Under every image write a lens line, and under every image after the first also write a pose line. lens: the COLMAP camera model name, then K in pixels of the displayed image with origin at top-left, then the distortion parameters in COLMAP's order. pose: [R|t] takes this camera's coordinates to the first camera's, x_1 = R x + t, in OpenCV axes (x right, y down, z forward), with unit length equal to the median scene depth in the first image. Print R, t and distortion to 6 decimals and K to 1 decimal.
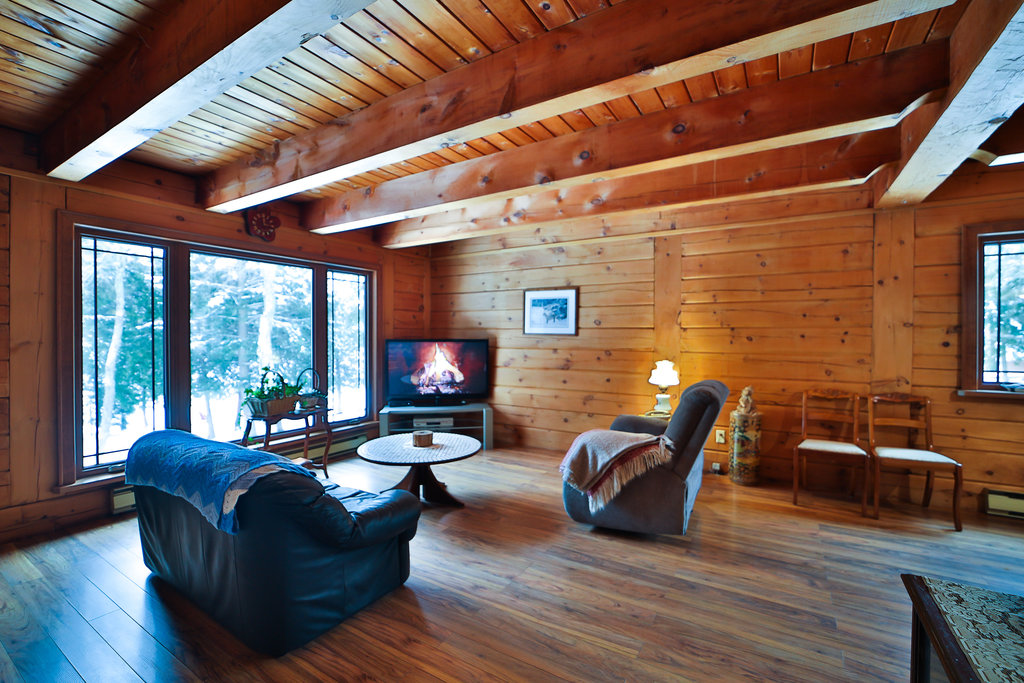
lens RADIAL K [[437.5, 0, 512.0], [0, 437.5, 341.5], [0, 0, 1]] dist [-0.002334, -0.000169]
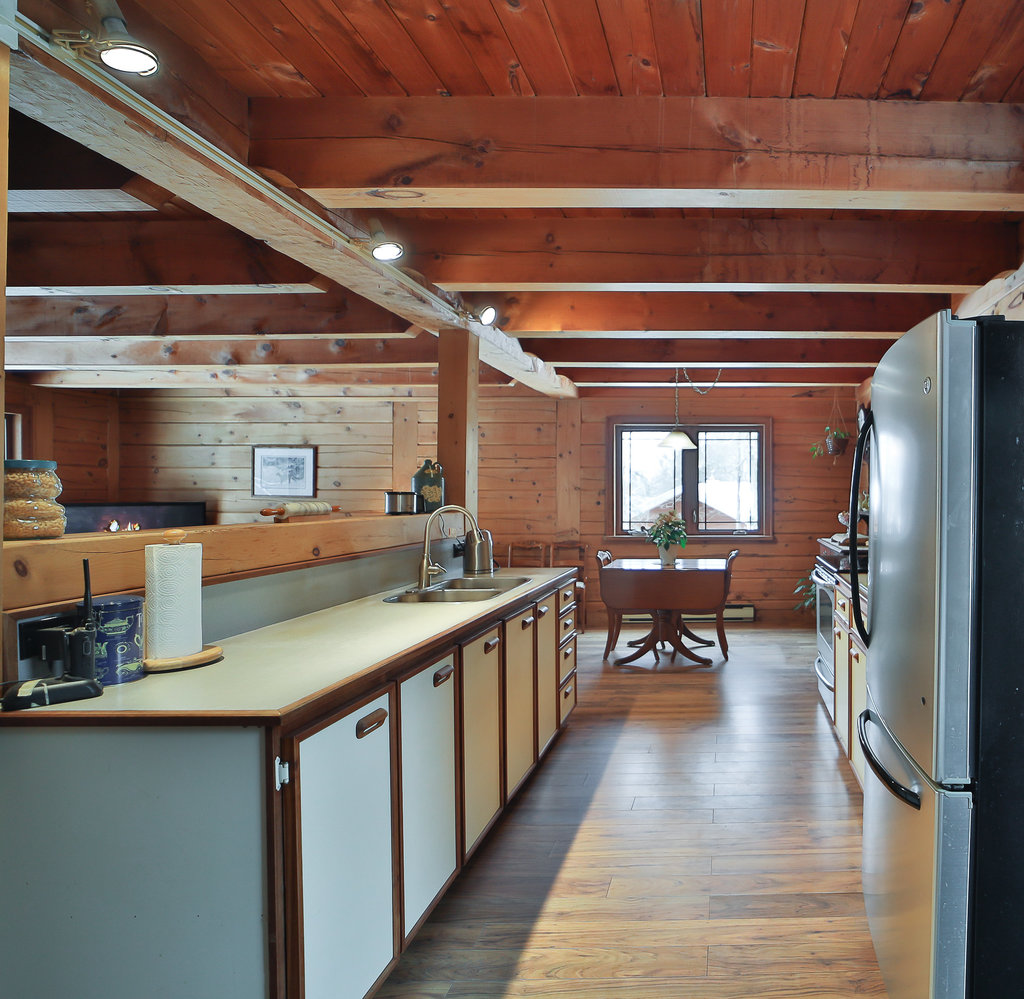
lens RADIAL K [[481.4, 0, 512.0], [0, 481.4, 499.5], [0, 0, 1]] dist [0.020838, 0.000879]
pose [[0.884857, -0.006441, 0.465819, 0.038602], [0.009333, 0.999949, -0.003902, -0.000957], [-0.465770, 0.007800, 0.884872, -0.130494]]
